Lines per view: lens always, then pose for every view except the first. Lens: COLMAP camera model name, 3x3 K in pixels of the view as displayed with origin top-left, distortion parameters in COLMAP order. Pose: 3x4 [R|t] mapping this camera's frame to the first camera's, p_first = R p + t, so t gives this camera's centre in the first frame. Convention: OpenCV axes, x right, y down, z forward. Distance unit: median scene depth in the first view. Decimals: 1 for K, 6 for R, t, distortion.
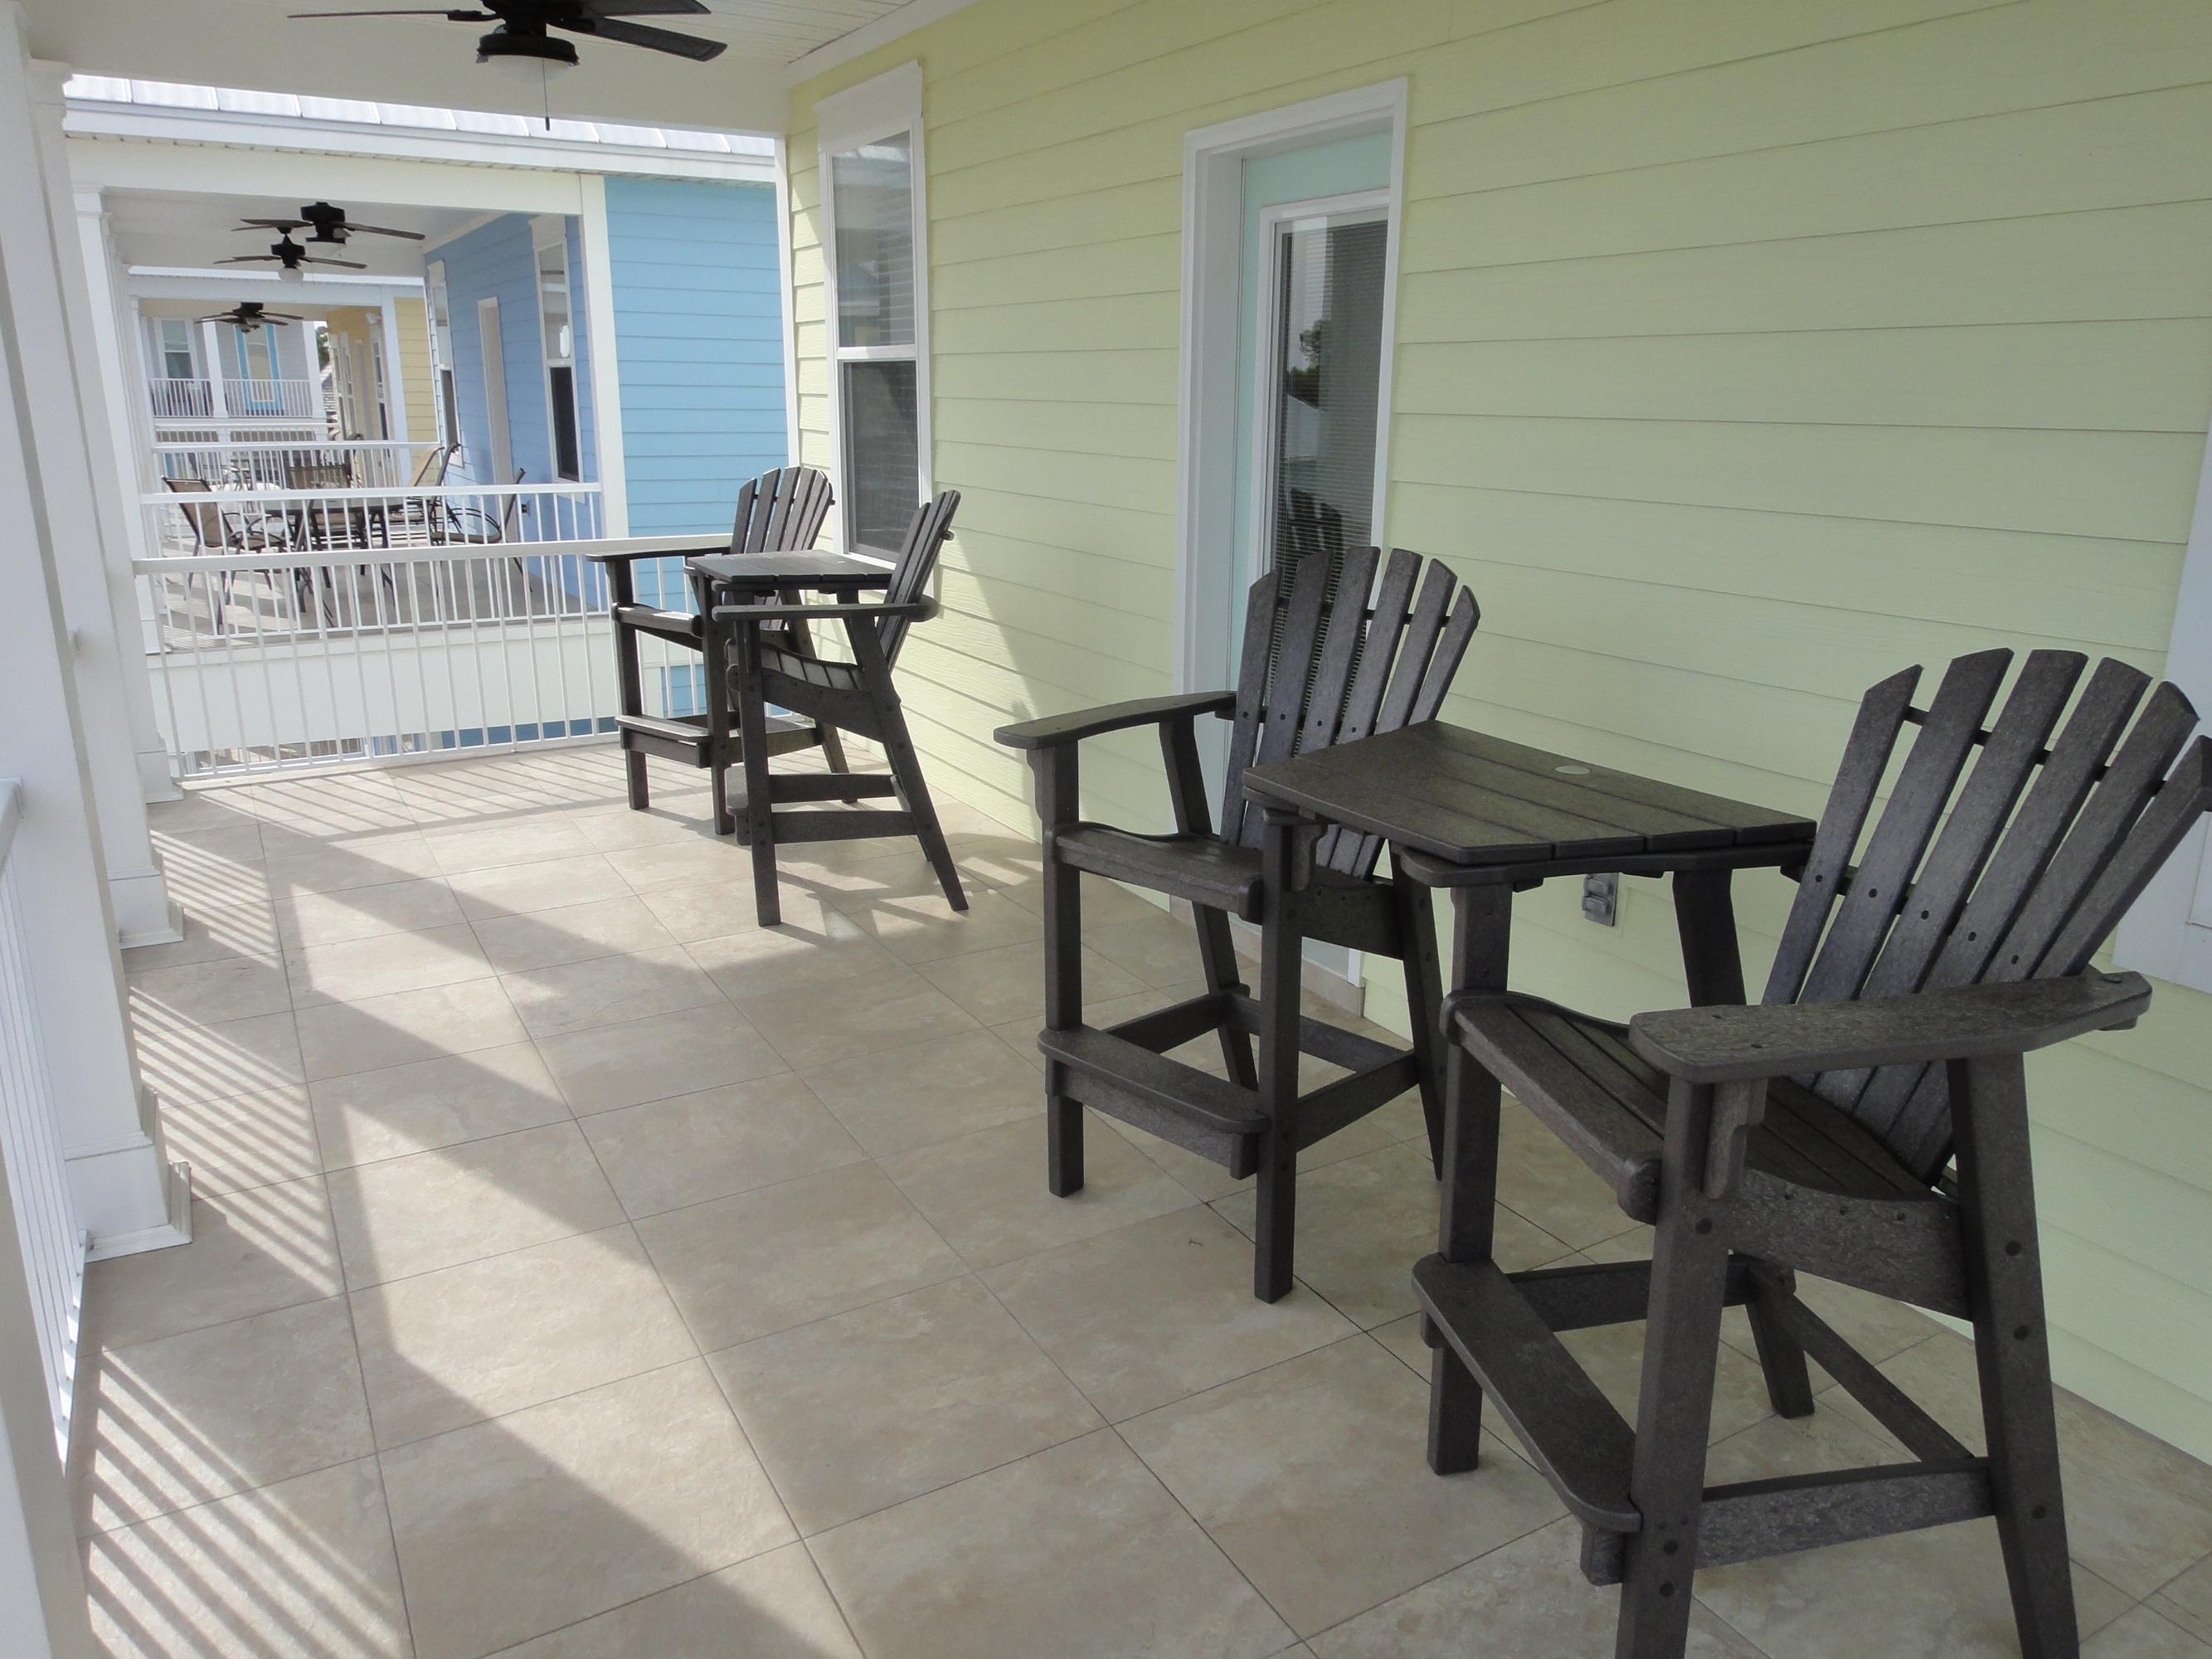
lens RADIAL K [[1569.3, 0, 1103.4], [0, 1569.3, 831.0], [0, 0, 1]] dist [0.006798, -0.005987]
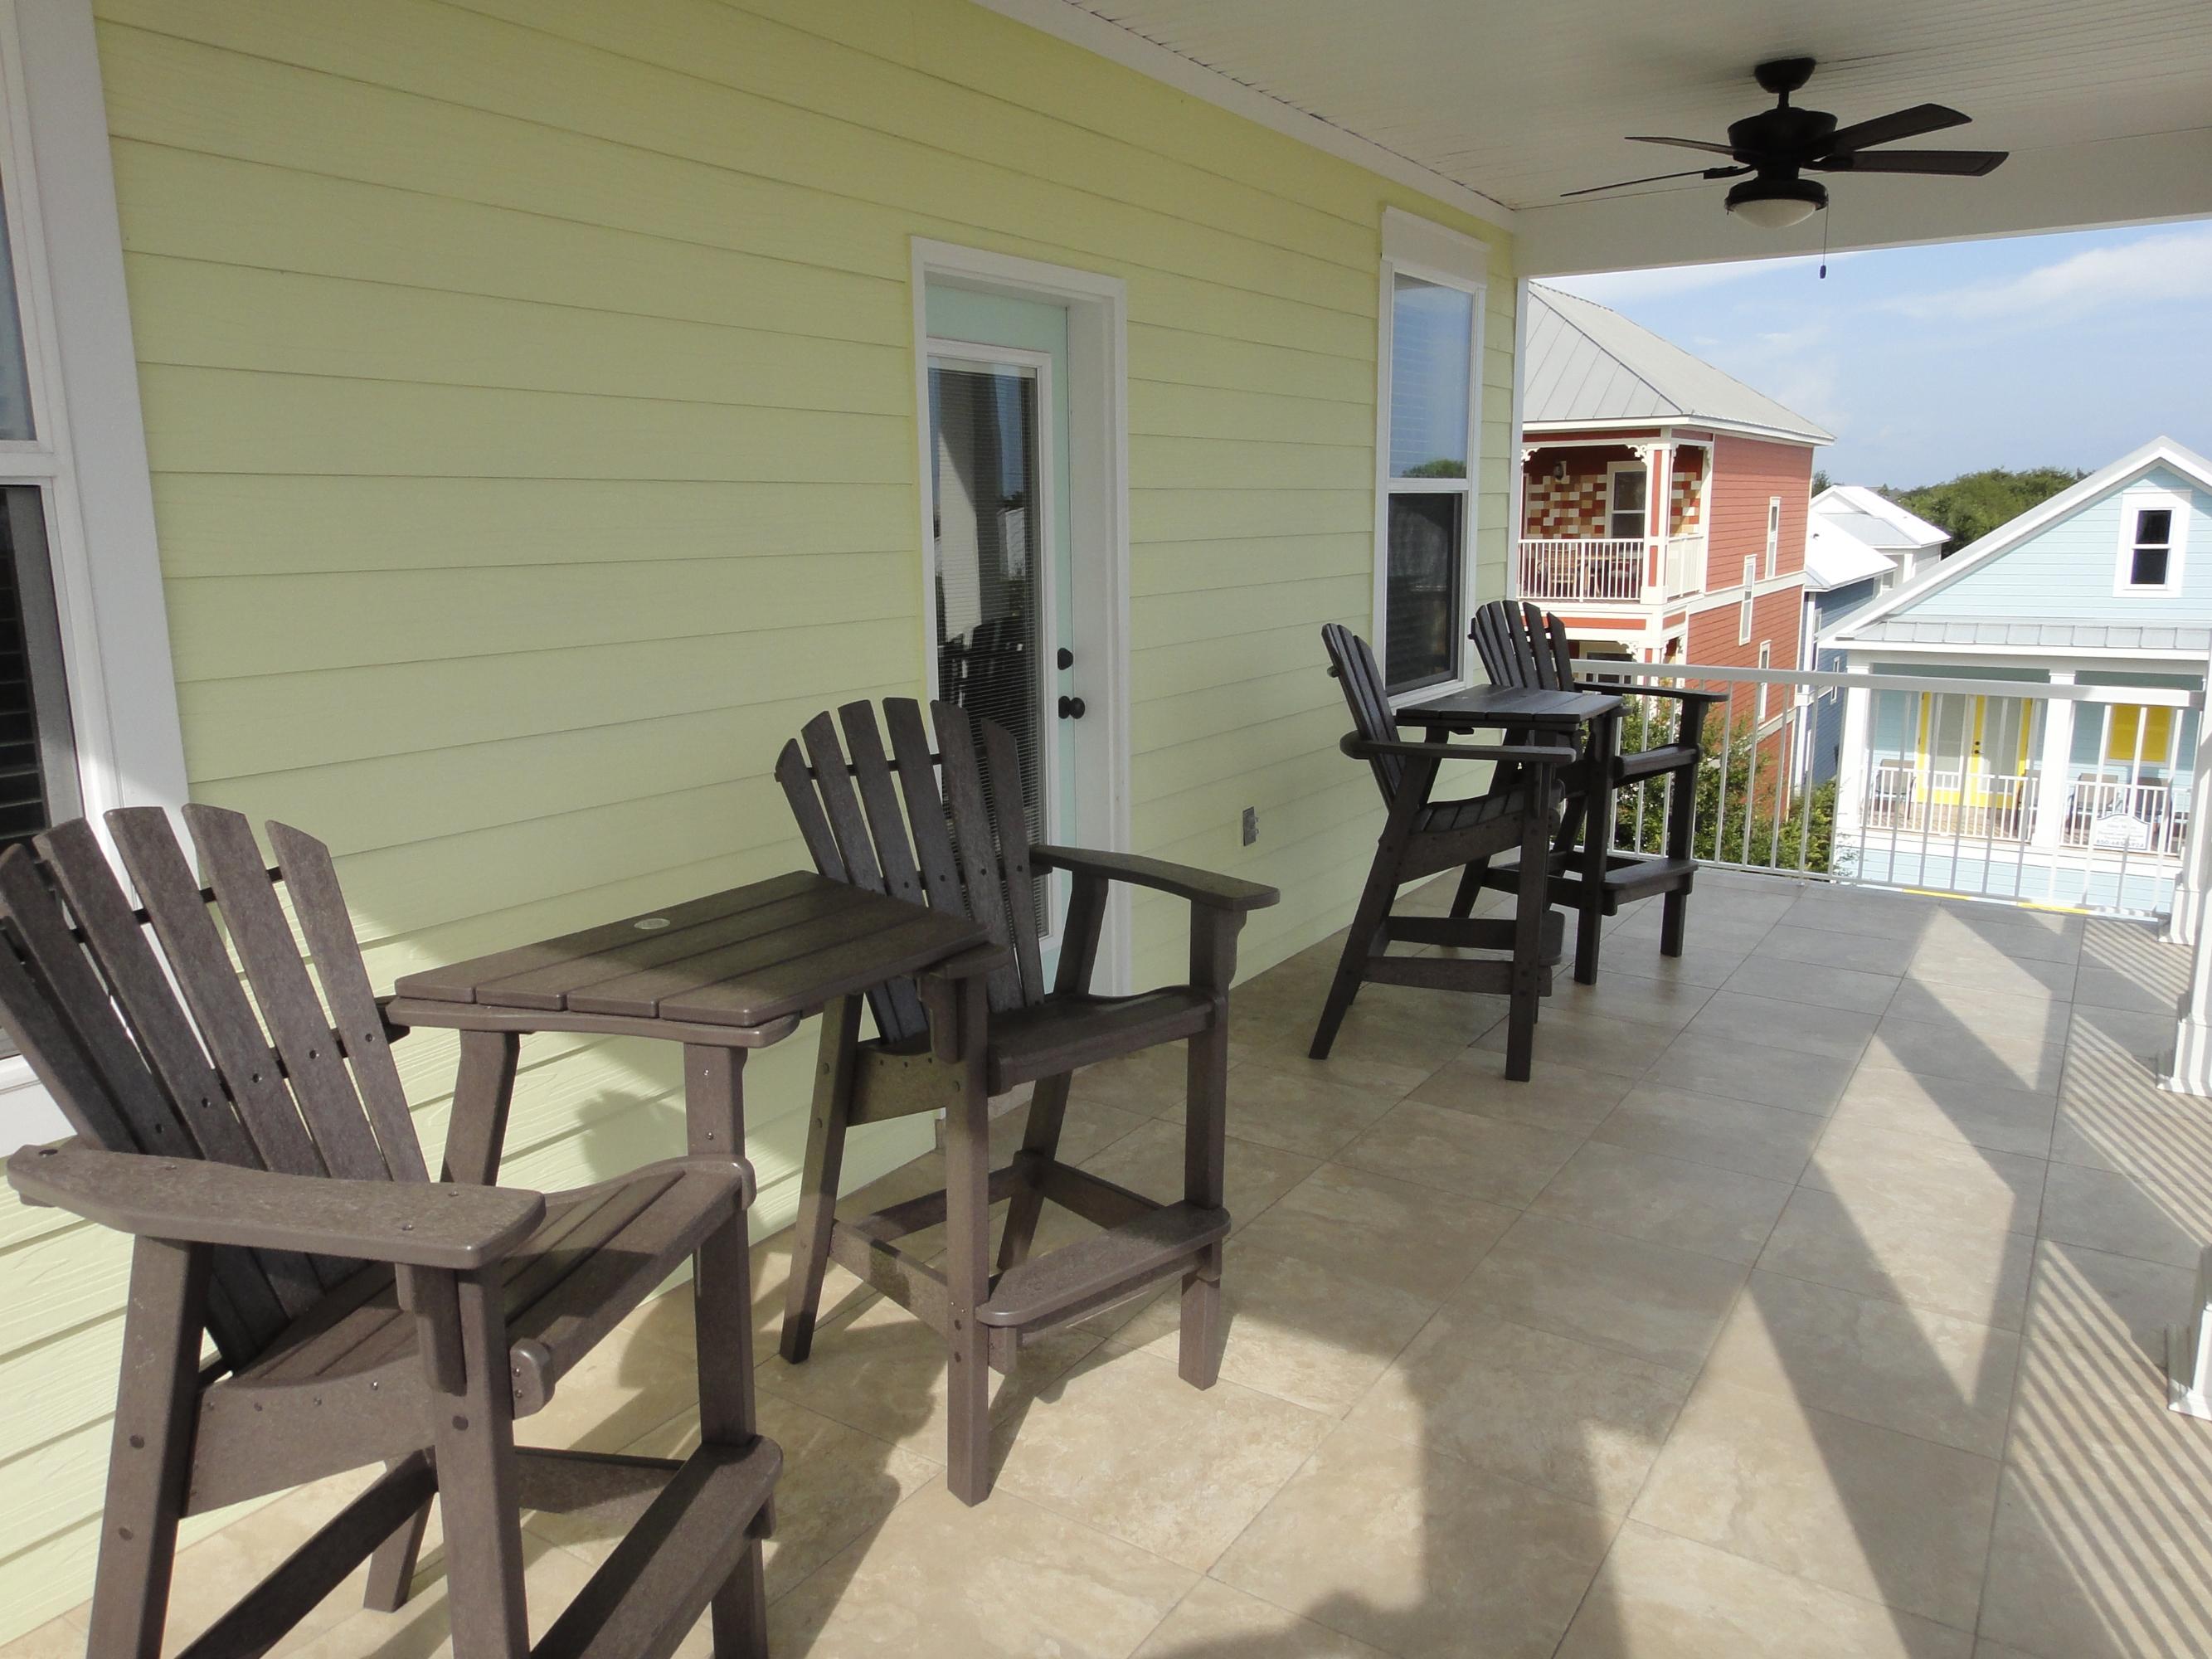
lens RADIAL K [[1569.3, 0, 1103.4], [0, 1569.3, 831.0], [0, 0, 1]] dist [0.006798, -0.005987]
pose [[-0.458827, -0.170014, 0.872108, -0.980811], [0.250696, 0.916873, 0.310636, -0.481719], [-0.852425, 0.361163, -0.378064, 1.657762]]
